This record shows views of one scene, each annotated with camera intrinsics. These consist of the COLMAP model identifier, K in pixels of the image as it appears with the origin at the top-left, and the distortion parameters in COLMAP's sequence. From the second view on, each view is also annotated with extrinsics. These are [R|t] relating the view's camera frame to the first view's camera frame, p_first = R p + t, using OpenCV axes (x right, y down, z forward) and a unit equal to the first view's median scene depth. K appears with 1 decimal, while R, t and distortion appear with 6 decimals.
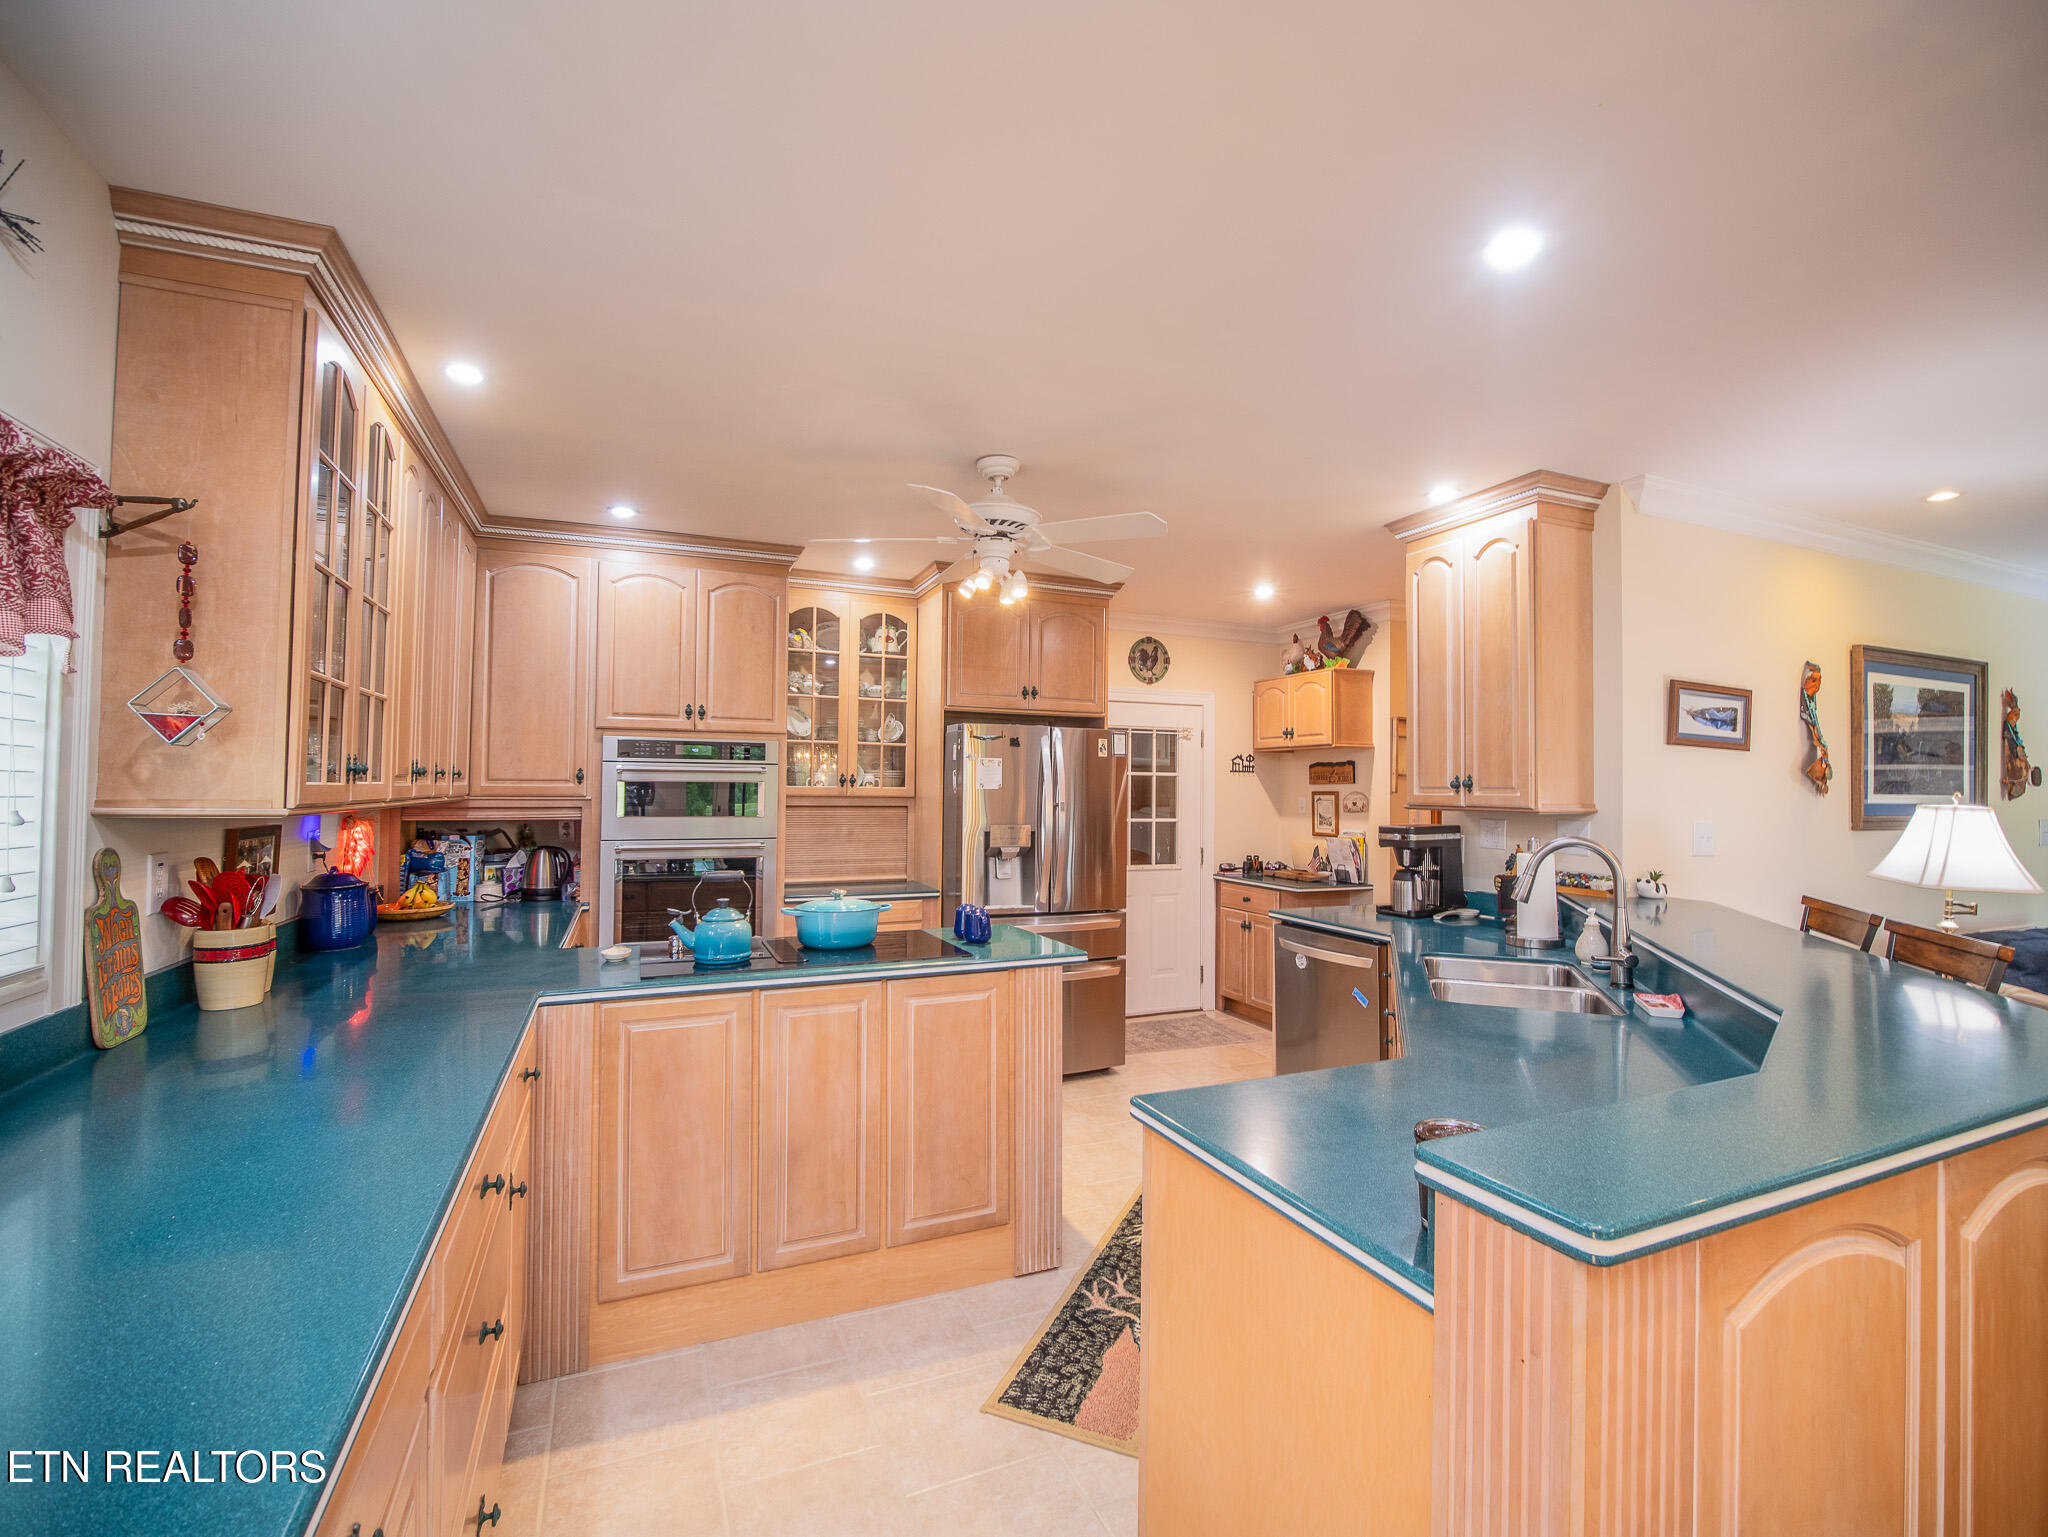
lens RADIAL K [[912.9, 0, 1024.4], [0, 912.9, 763.6], [0, 0, 1]] dist [-0.013611, -0.000226]
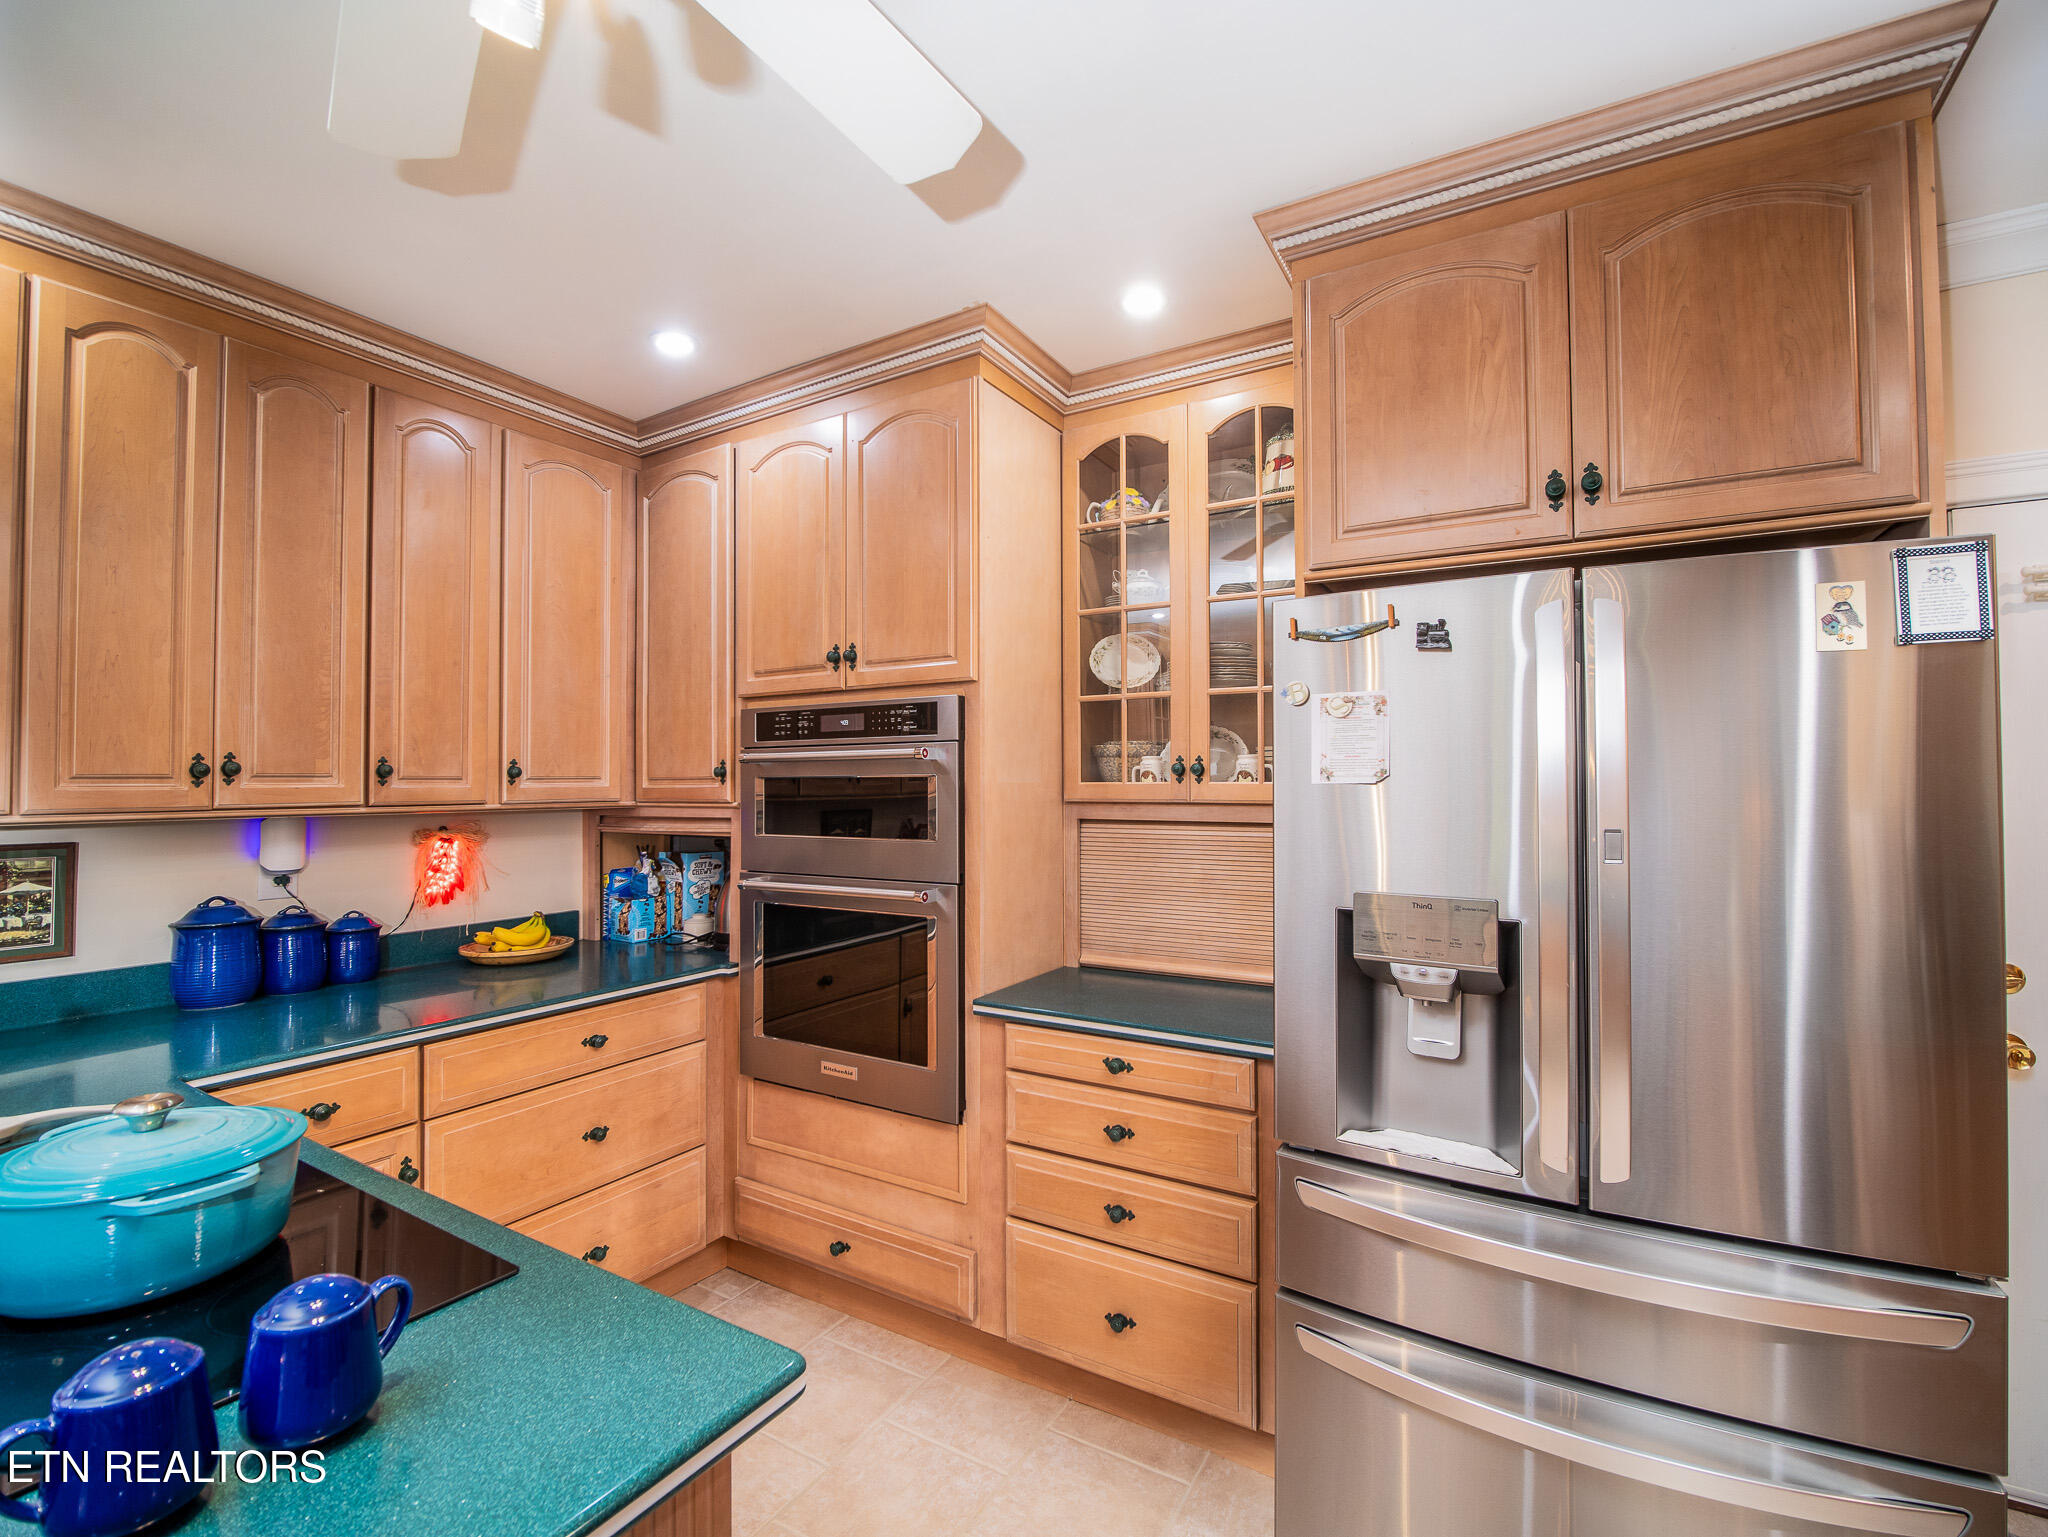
lens RADIAL K [[912.9, 0, 1024.4], [0, 912.9, 763.6], [0, 0, 1]] dist [-0.013611, -0.000226]
pose [[0.590192, -0.029960, -0.806707, 0.177424], [0.030941, 0.999416, -0.014481, 0.023621], [0.806670, -0.016414, 0.590774, 0.769808]]
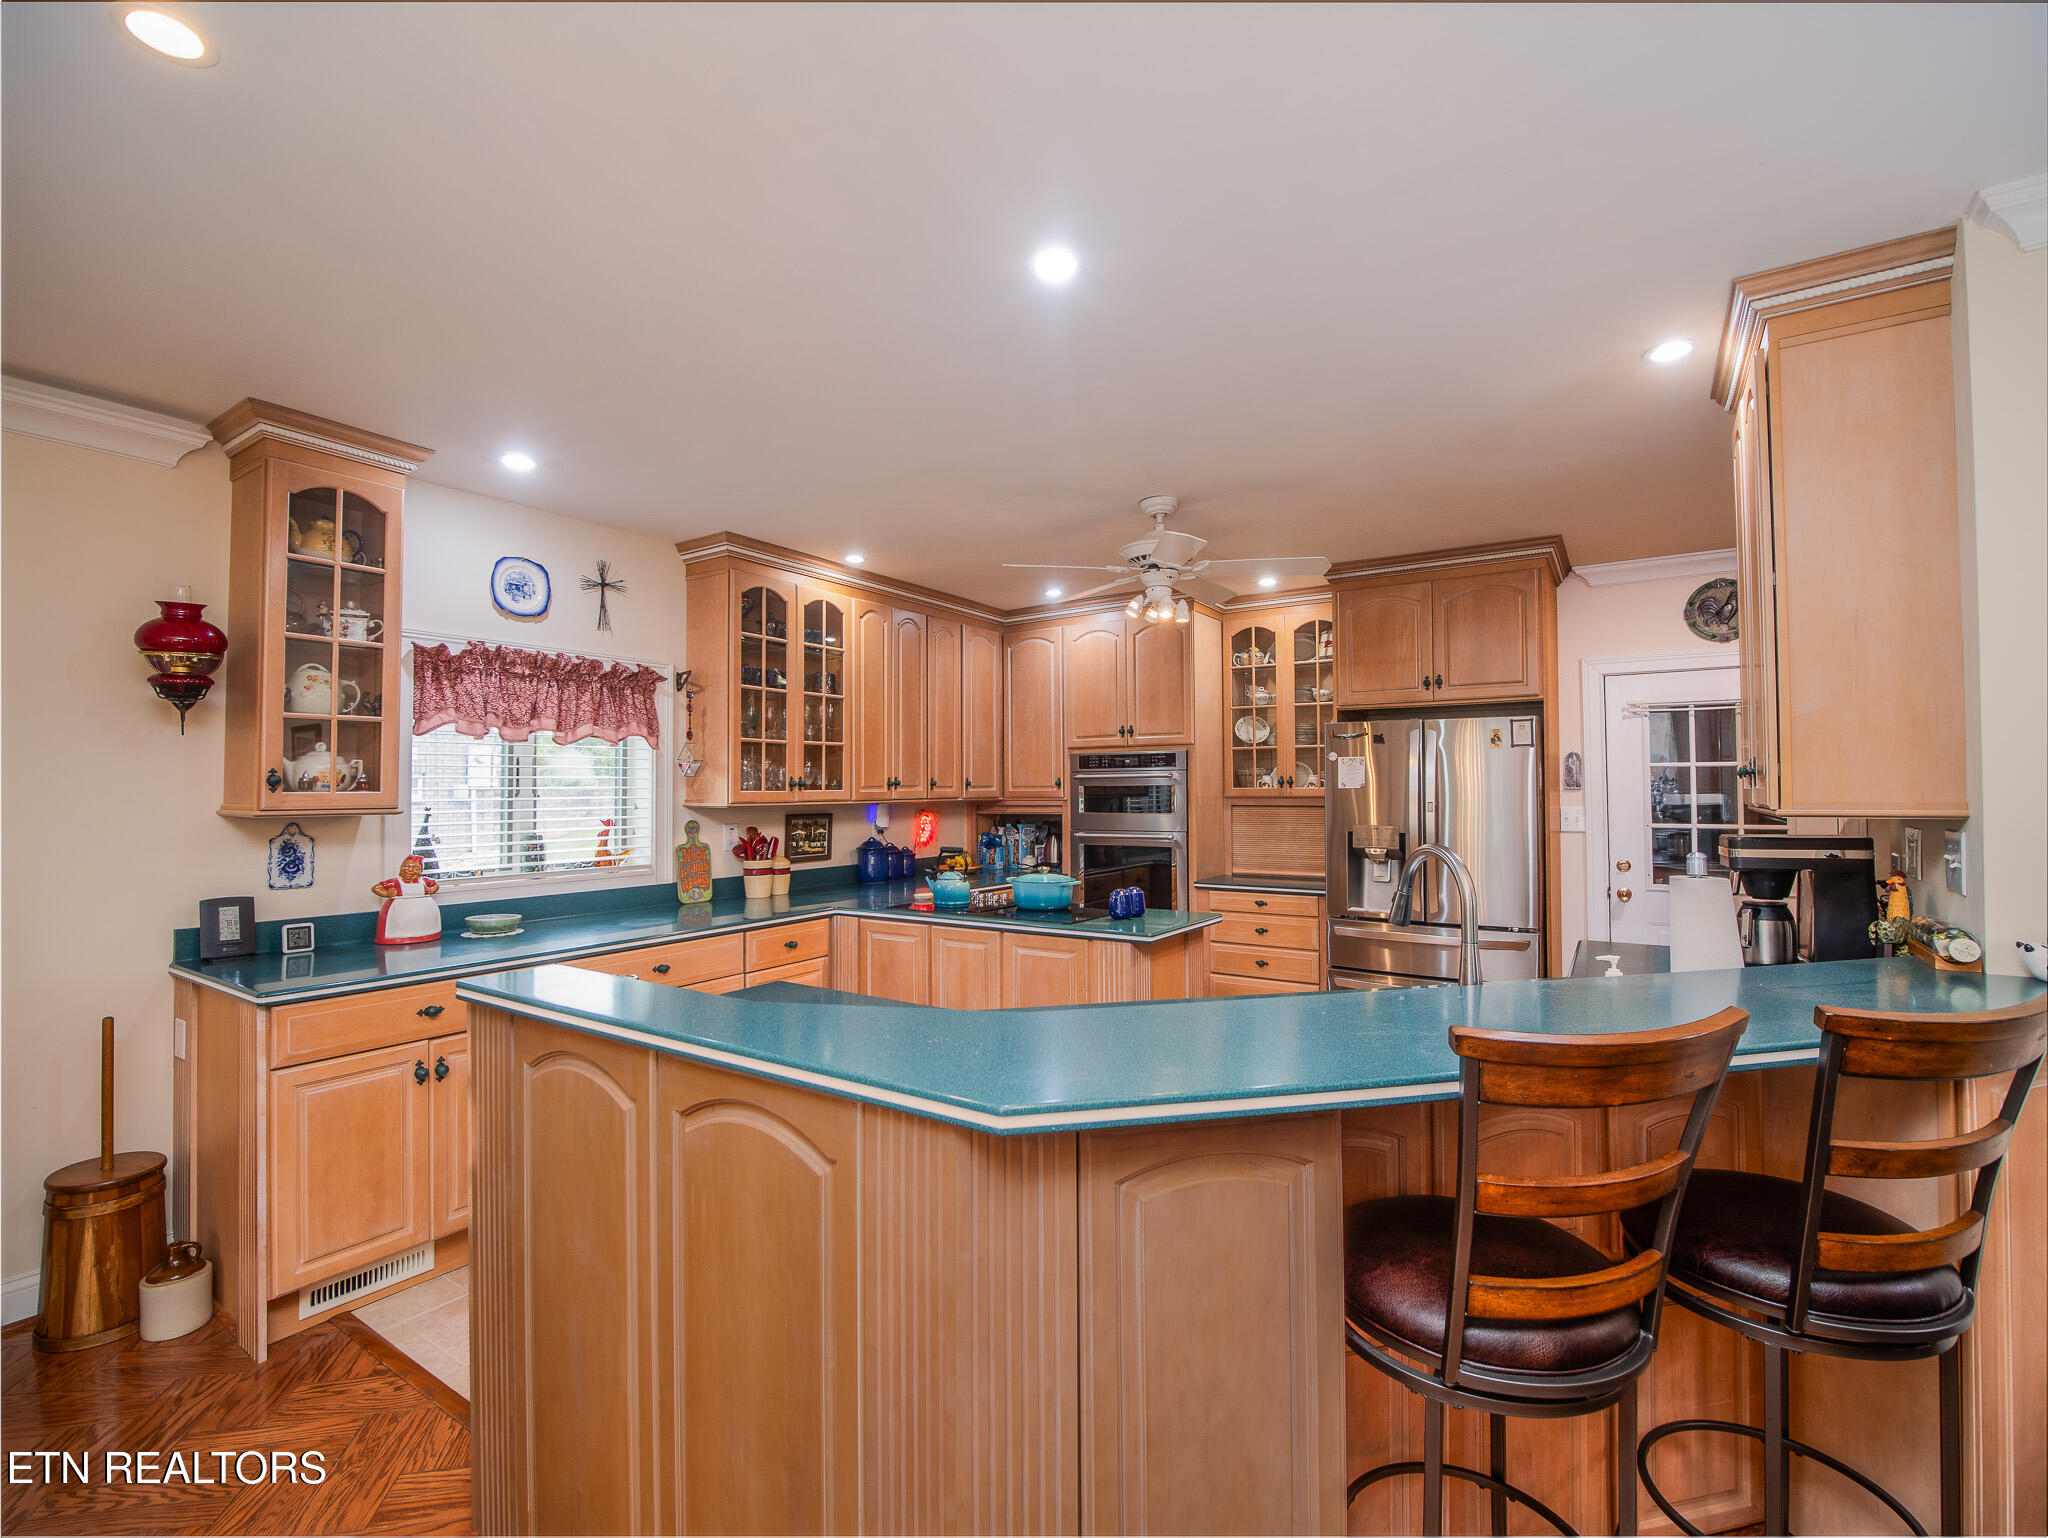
lens RADIAL K [[912.9, 0, 1024.4], [0, 912.9, 764.1], [0, 0, 1]] dist [-0.013611, -0.000226]
pose [[0.548622, -0.035636, -0.835311, 0.644831], [0.033536, 0.999225, -0.020603, 0.011281], [0.835398, -0.016710, 0.549392, 0.180999]]
